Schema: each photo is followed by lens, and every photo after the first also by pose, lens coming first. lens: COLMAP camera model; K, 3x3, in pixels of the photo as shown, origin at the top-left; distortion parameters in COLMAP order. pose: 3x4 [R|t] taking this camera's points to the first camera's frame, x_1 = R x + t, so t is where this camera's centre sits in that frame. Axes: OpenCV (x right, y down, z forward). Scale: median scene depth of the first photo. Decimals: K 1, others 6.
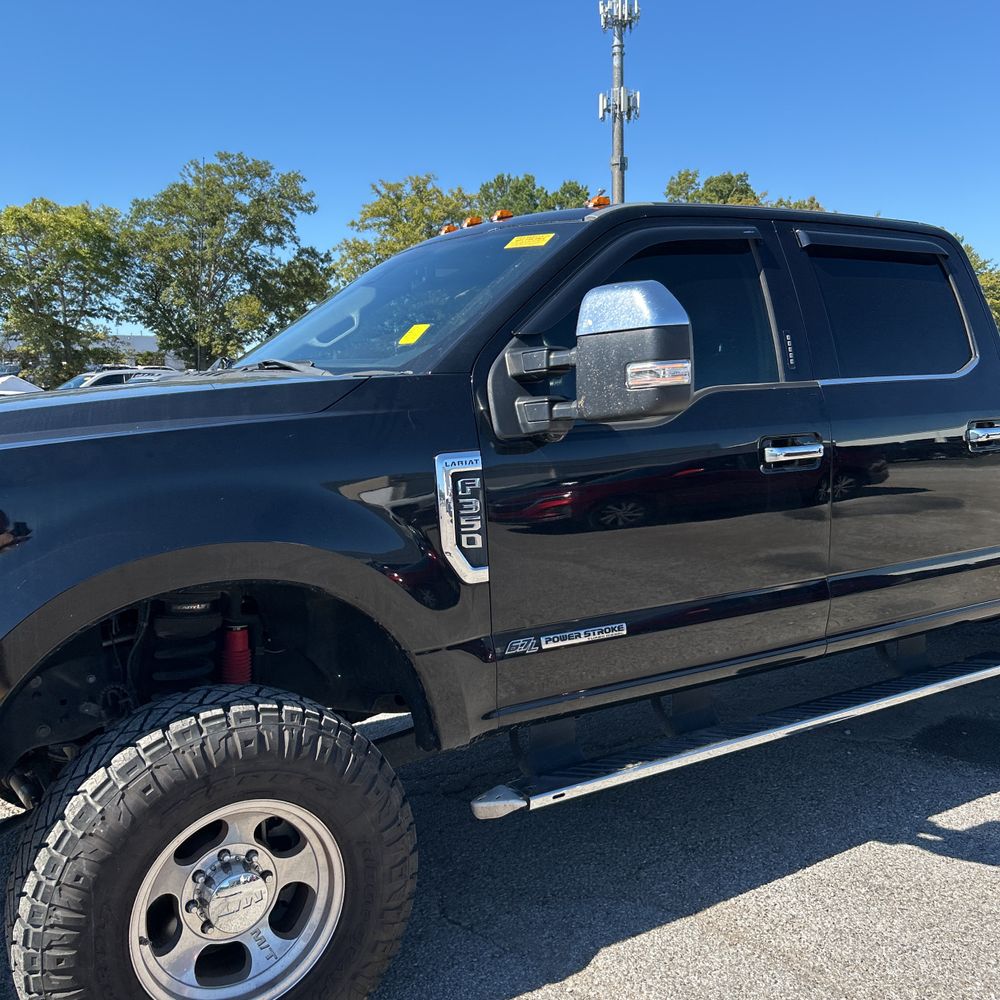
lens RADIAL K [[995.6, 0, 495.4], [0, 995.6, 493.9], [0, 0, 1]] dist [0.072573, -0.138269]
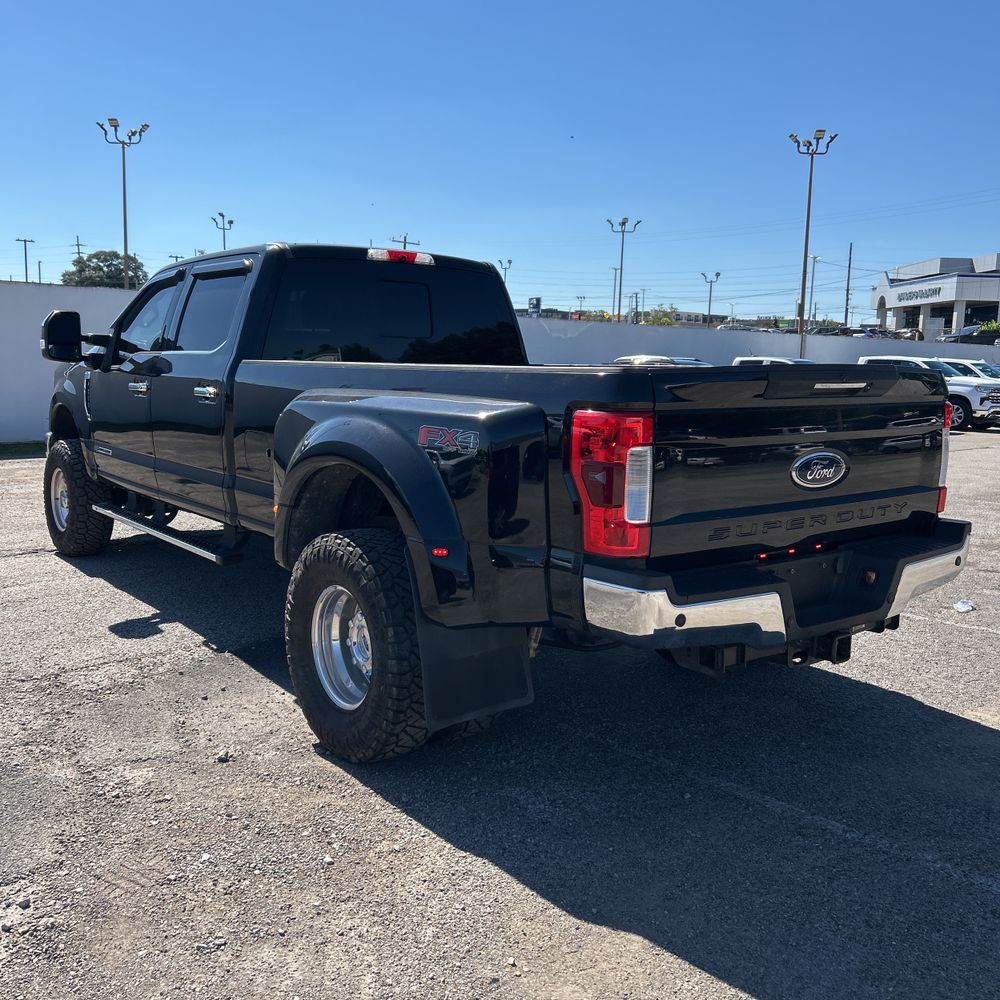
lens RADIAL K [[998.5, 0, 506.4], [0, 998.5, 495.9], [0, 0, 1]] dist [0.012253, -0.000956]
pose [[0.113204, 0.159783, -0.980640, 0.120363], [-0.125988, 0.981326, 0.145351, -0.010757], [0.985552, 0.107094, 0.131221, 0.075329]]
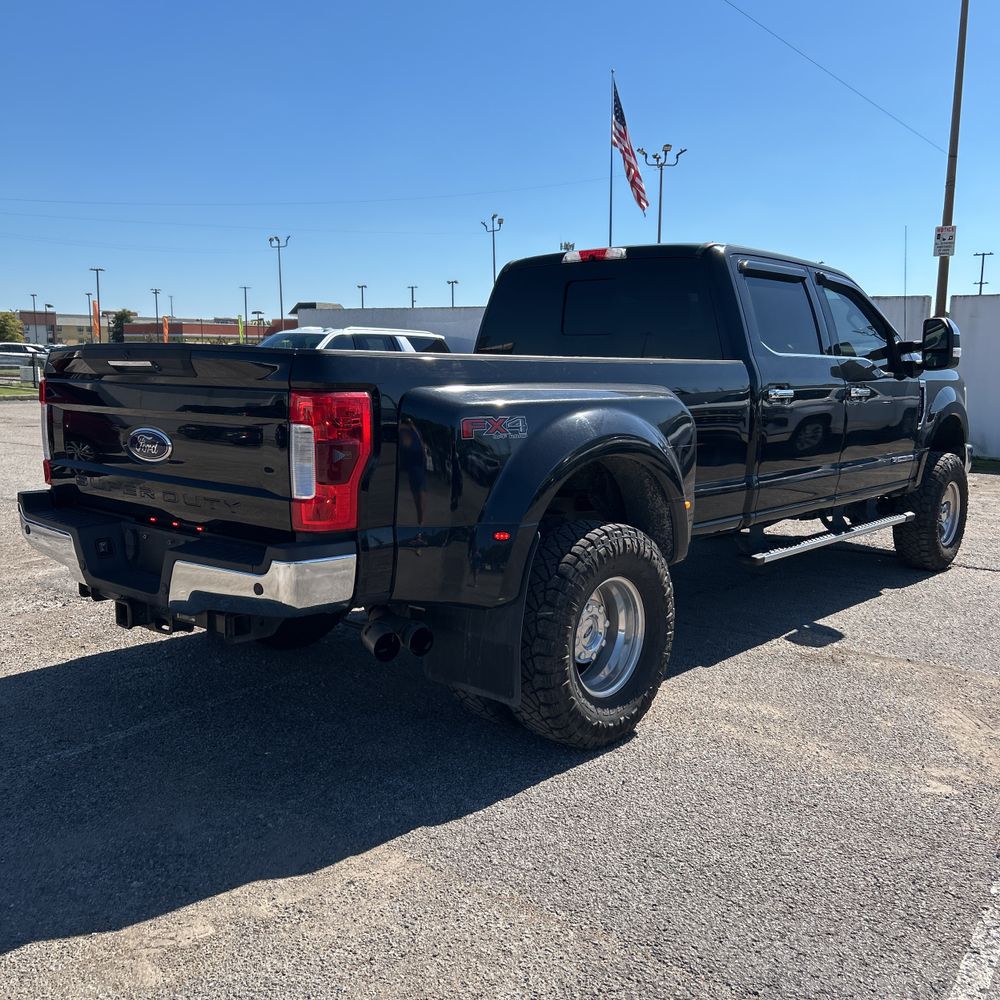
lens RADIAL K [[995.6, 0, 495.4], [0, 995.6, 493.9], [0, 0, 1]] dist [0.072573, -0.138269]
pose [[-0.958936, 0.055302, -0.278178, 0.061022], [-0.011783, 0.972192, 0.233889, -0.017913], [0.283377, 0.227562, -0.931619, 0.166199]]
